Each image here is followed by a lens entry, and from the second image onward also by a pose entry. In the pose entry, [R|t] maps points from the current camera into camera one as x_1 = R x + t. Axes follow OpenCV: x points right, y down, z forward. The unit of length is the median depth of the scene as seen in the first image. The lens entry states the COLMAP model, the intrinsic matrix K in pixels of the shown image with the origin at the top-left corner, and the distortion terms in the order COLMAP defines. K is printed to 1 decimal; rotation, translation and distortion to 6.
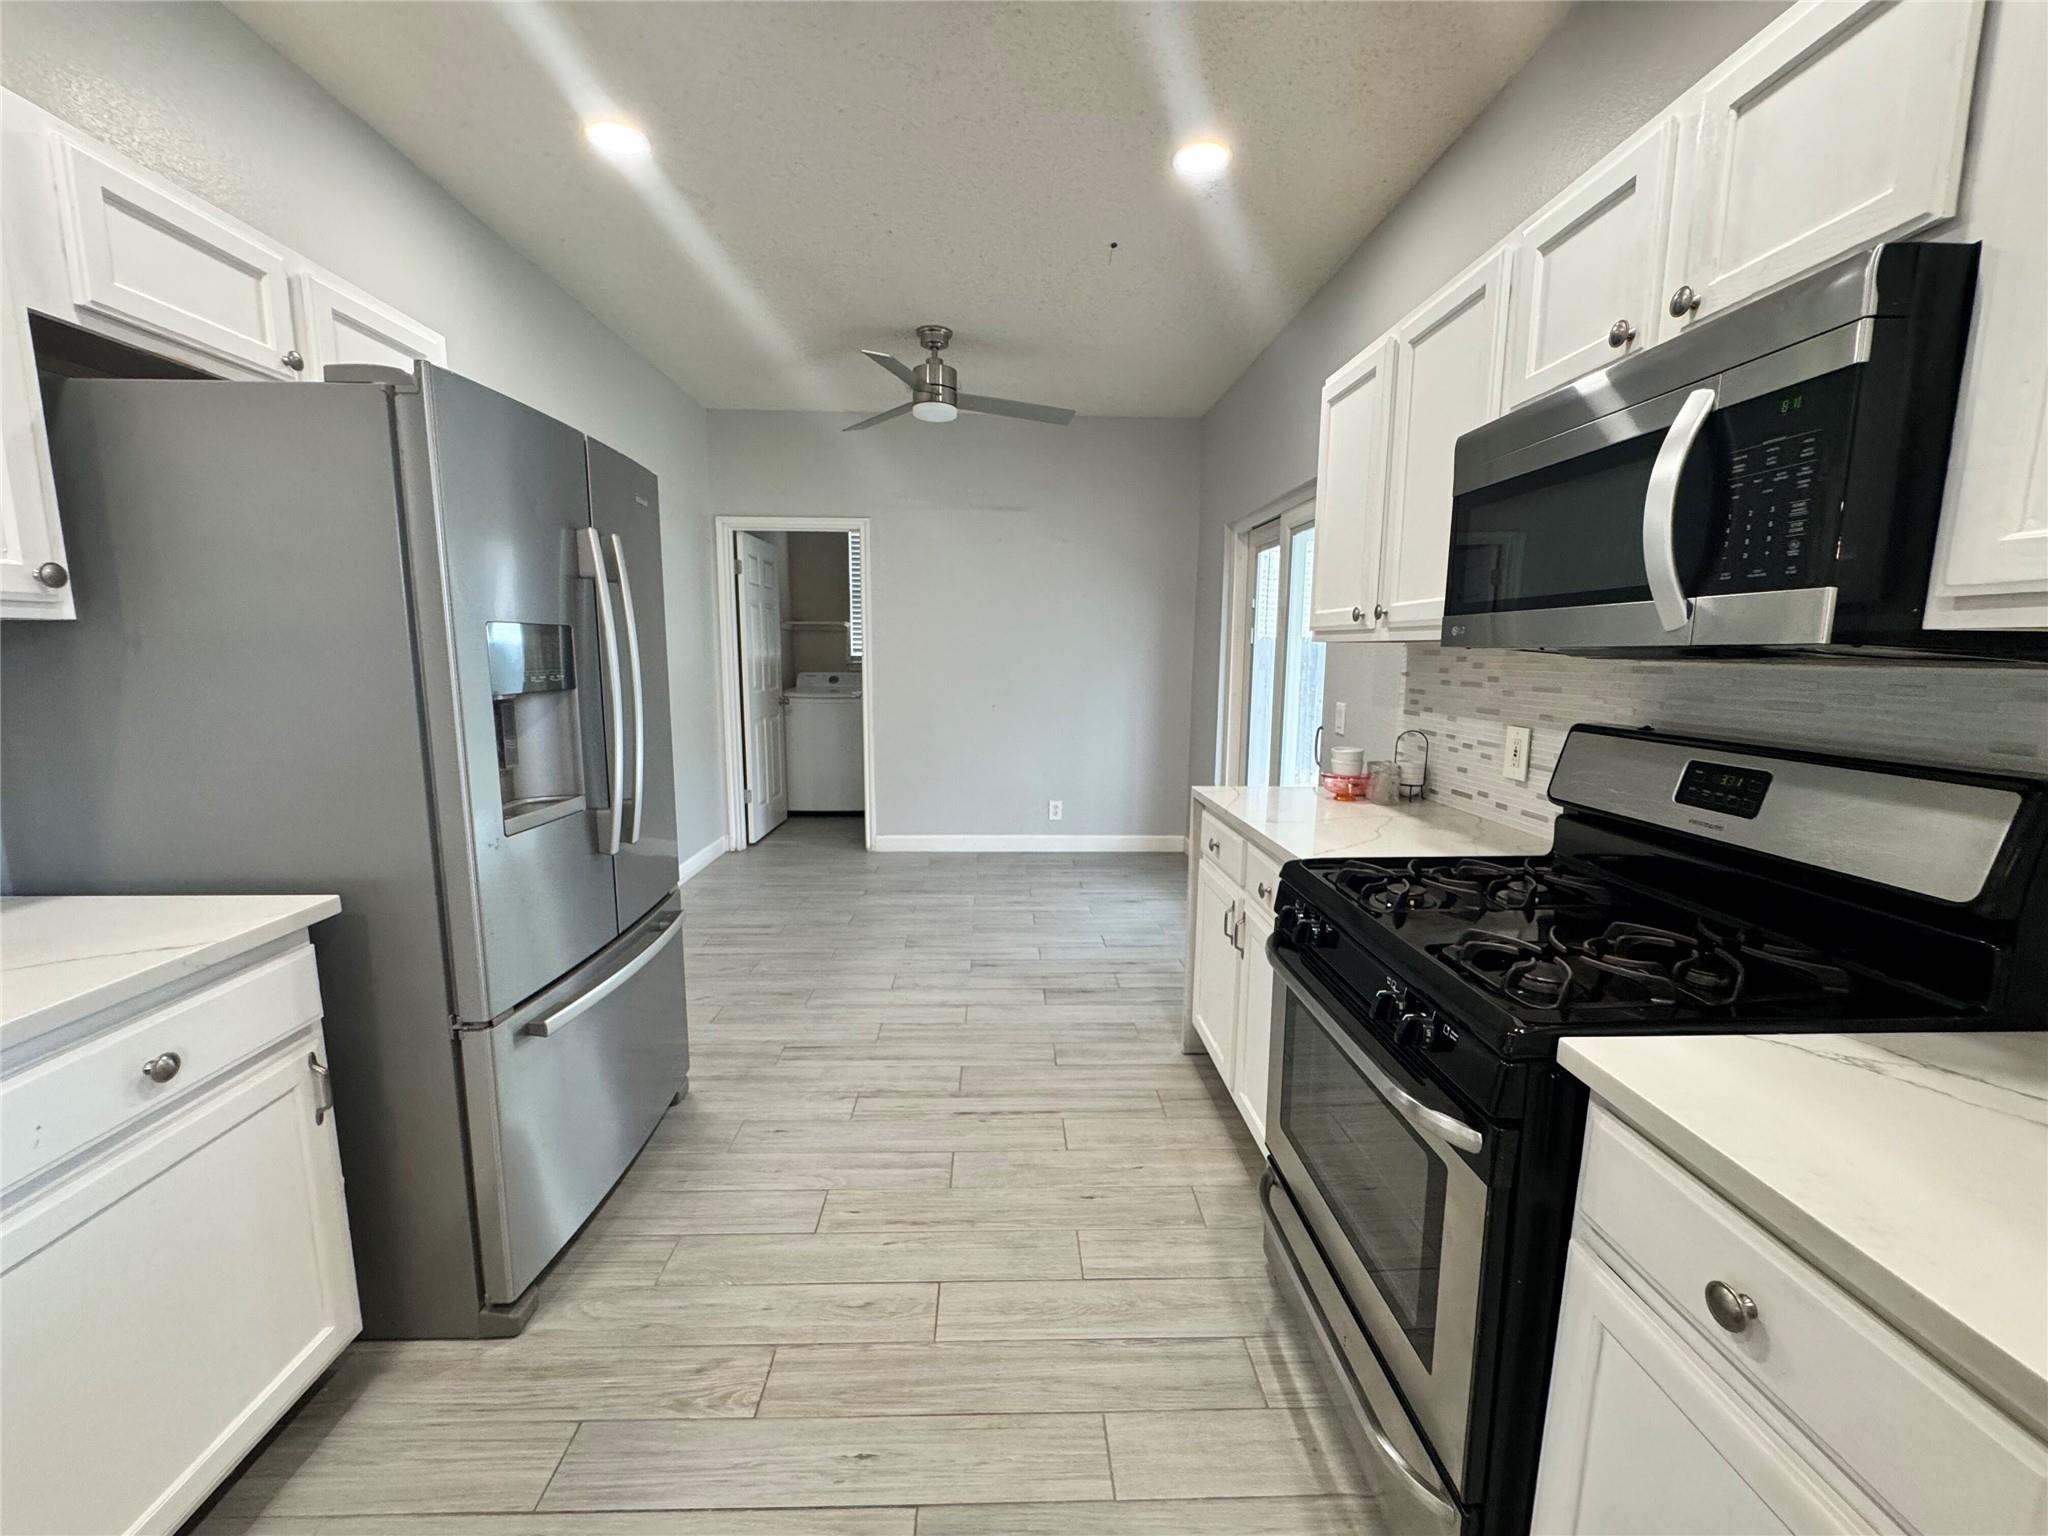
lens RADIAL K [[821.2, 0, 1022.4], [0, 821.2, 769.3], [0, 0, 1]] dist [-0.007753, 0.001601]
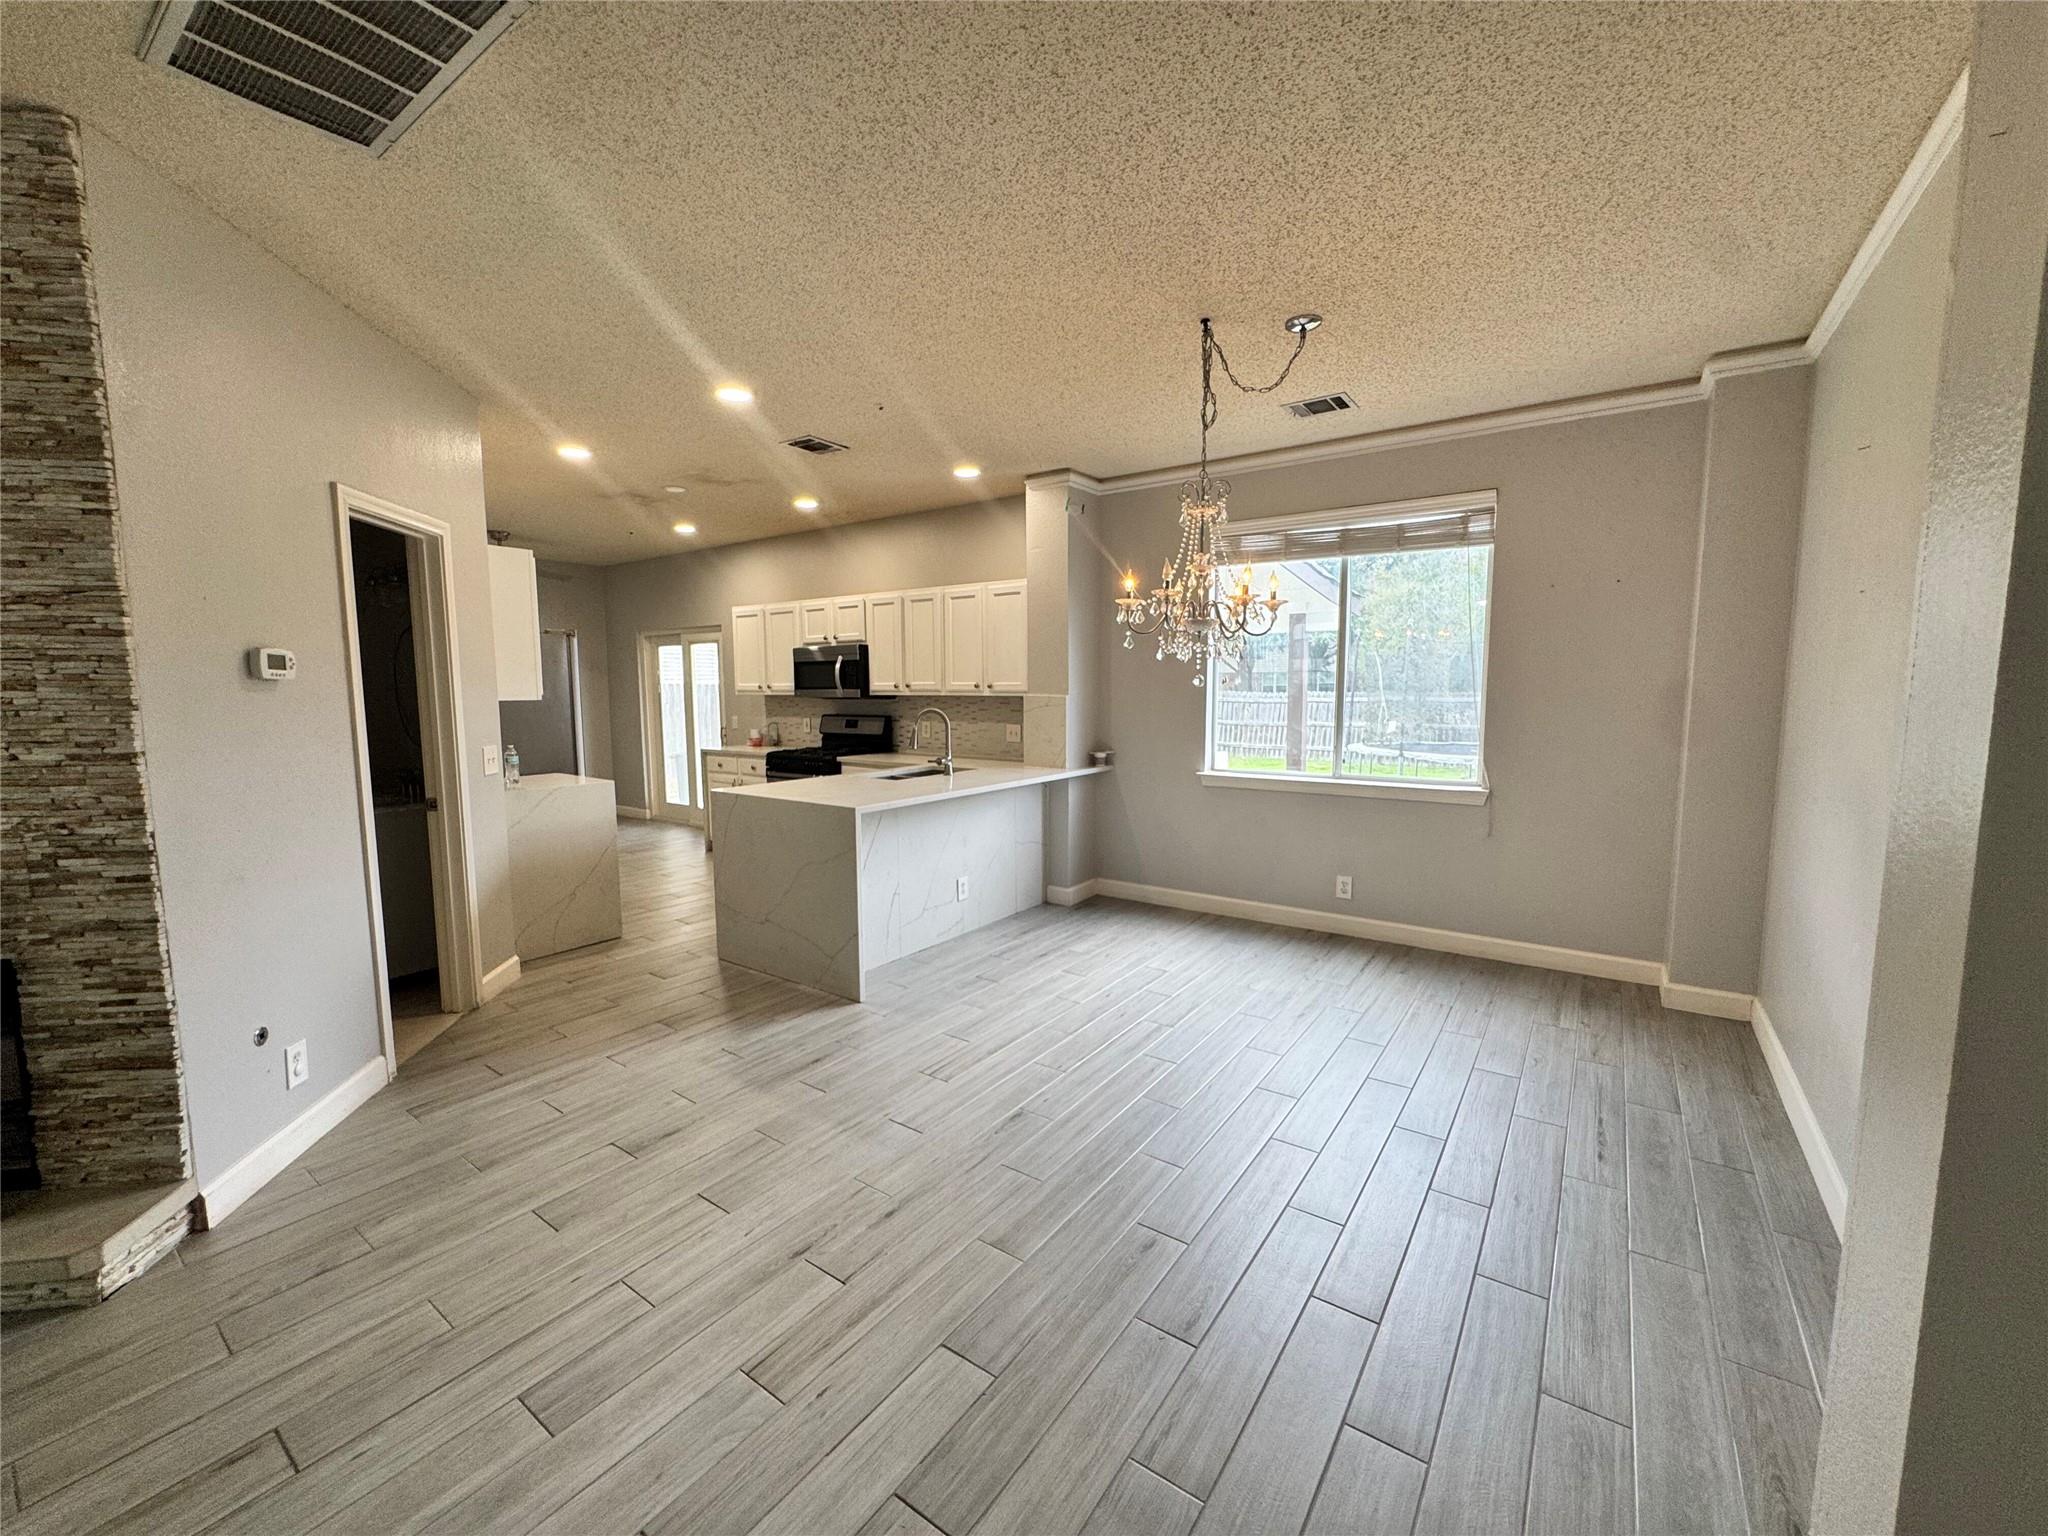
lens RADIAL K [[821.2, 0, 1024.9], [0, 821.2, 769.7], [0, 0, 1]] dist [-0.007753, 0.001601]
pose [[0.607710, -0.089676, 0.789080, -1.589726], [0.123605, 0.992176, 0.017562, 0.216793], [-0.784481, 0.086862, 0.614040, -1.848496]]
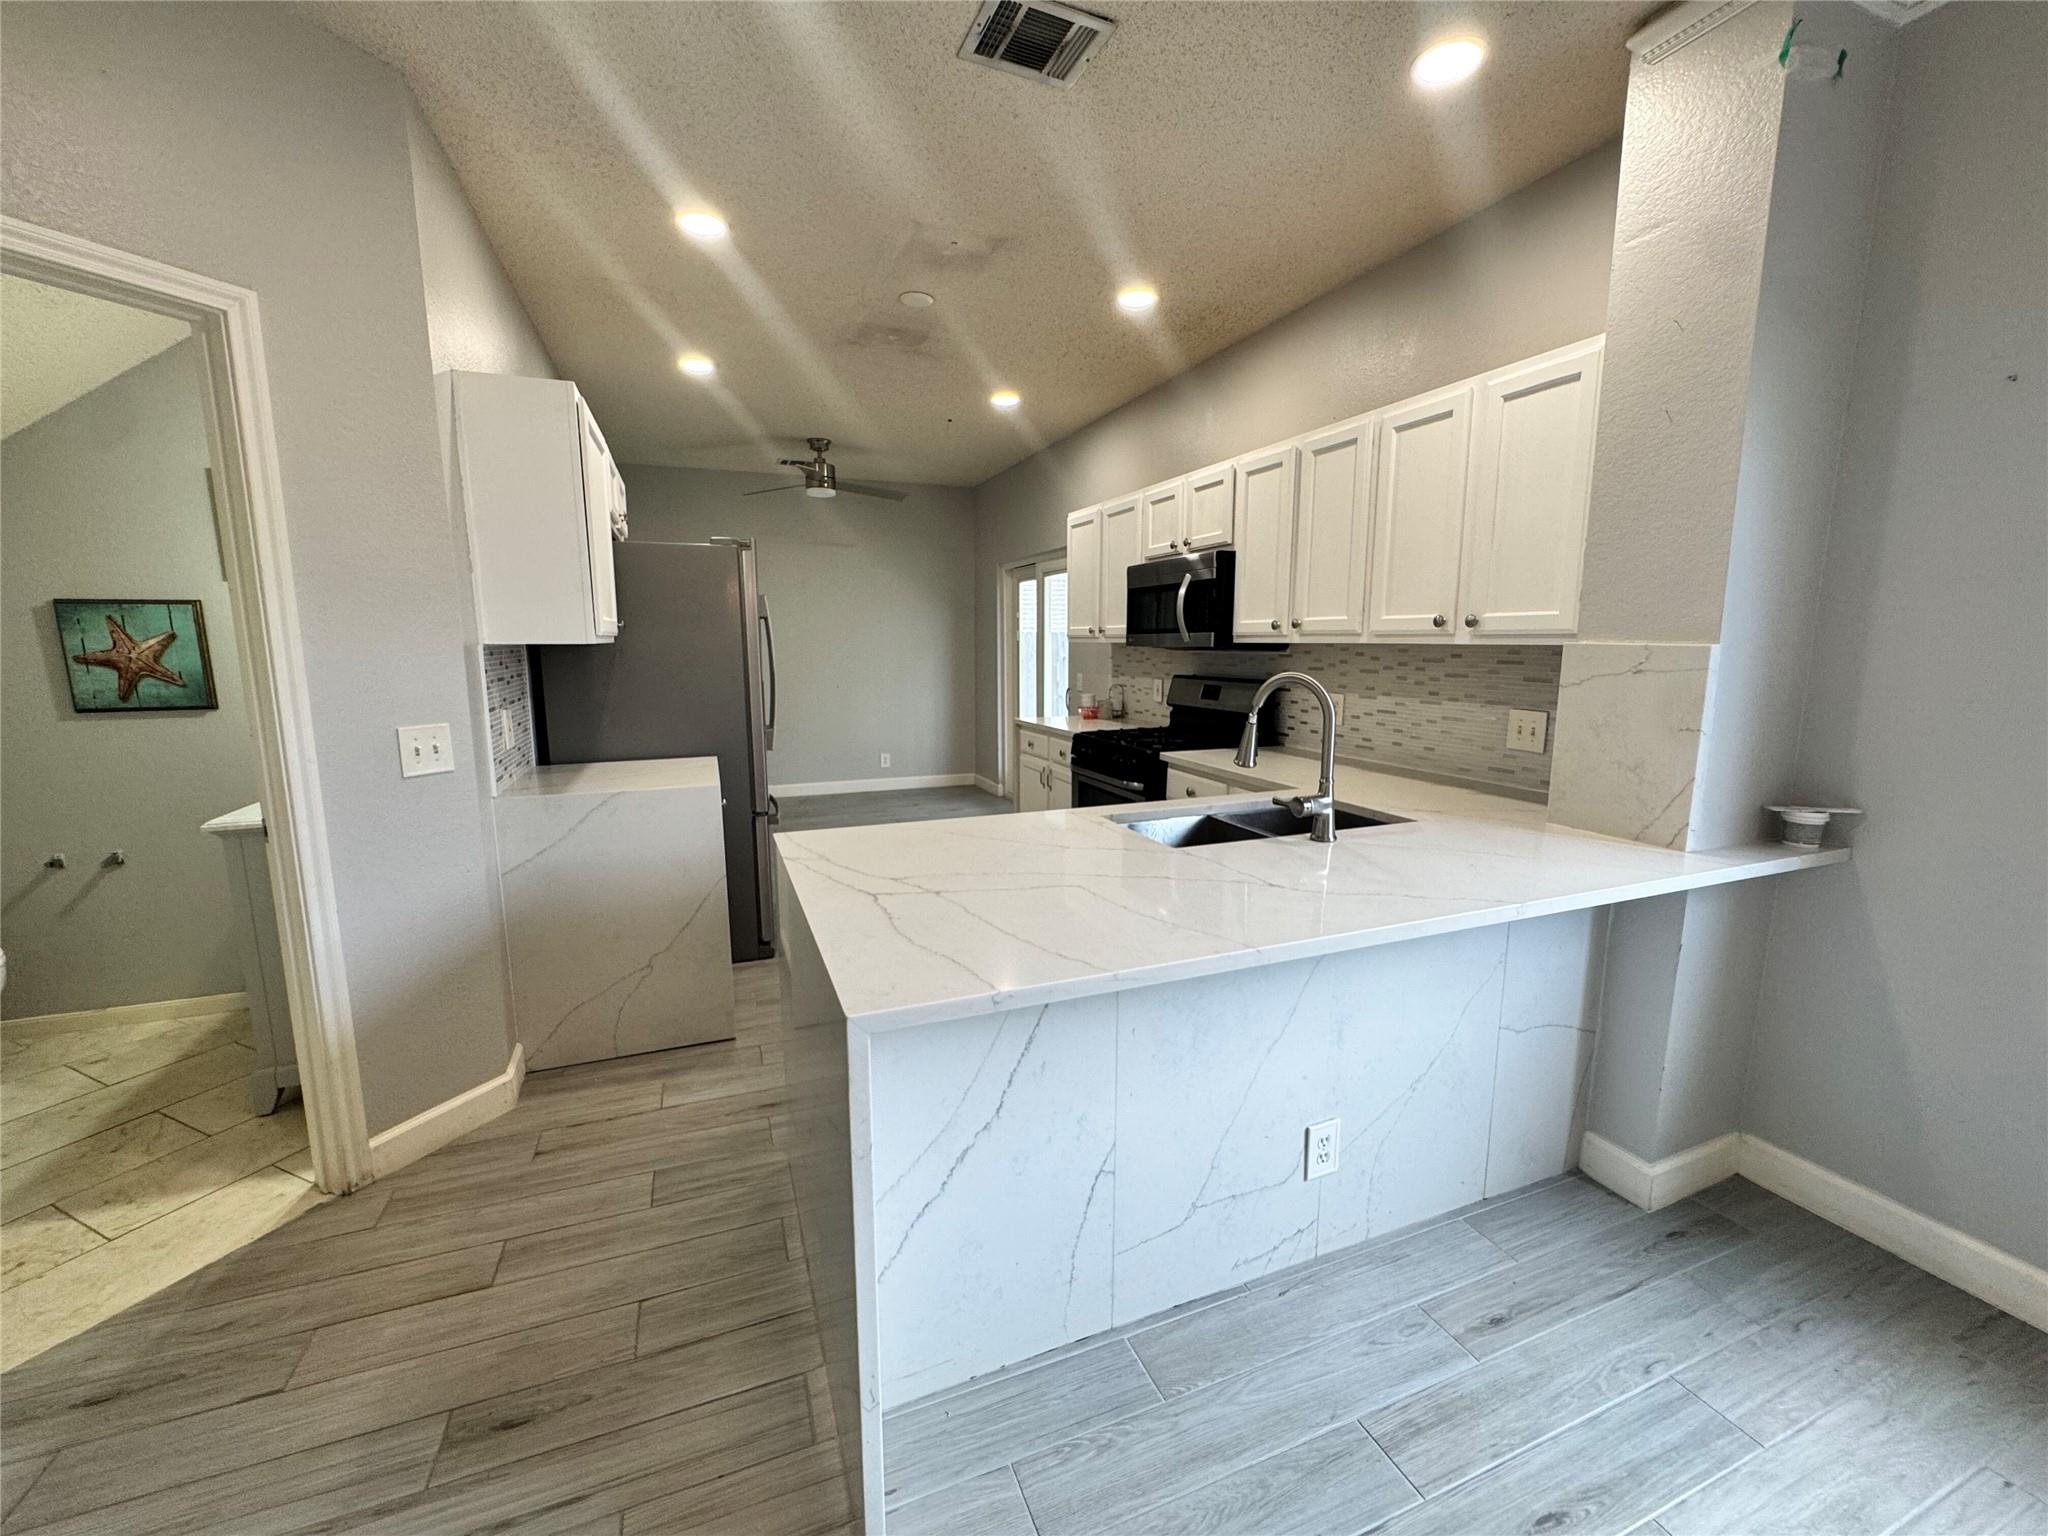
lens RADIAL K [[821.2, 0, 1023.8], [0, 821.2, 769.6], [0, 0, 1]] dist [-0.007753, 0.001601]
pose [[0.941865, -0.060906, 0.330425, -0.512614], [0.057189, 0.998143, 0.020967, 0.126535], [-0.331089, -0.000852, 0.943599, -1.019488]]
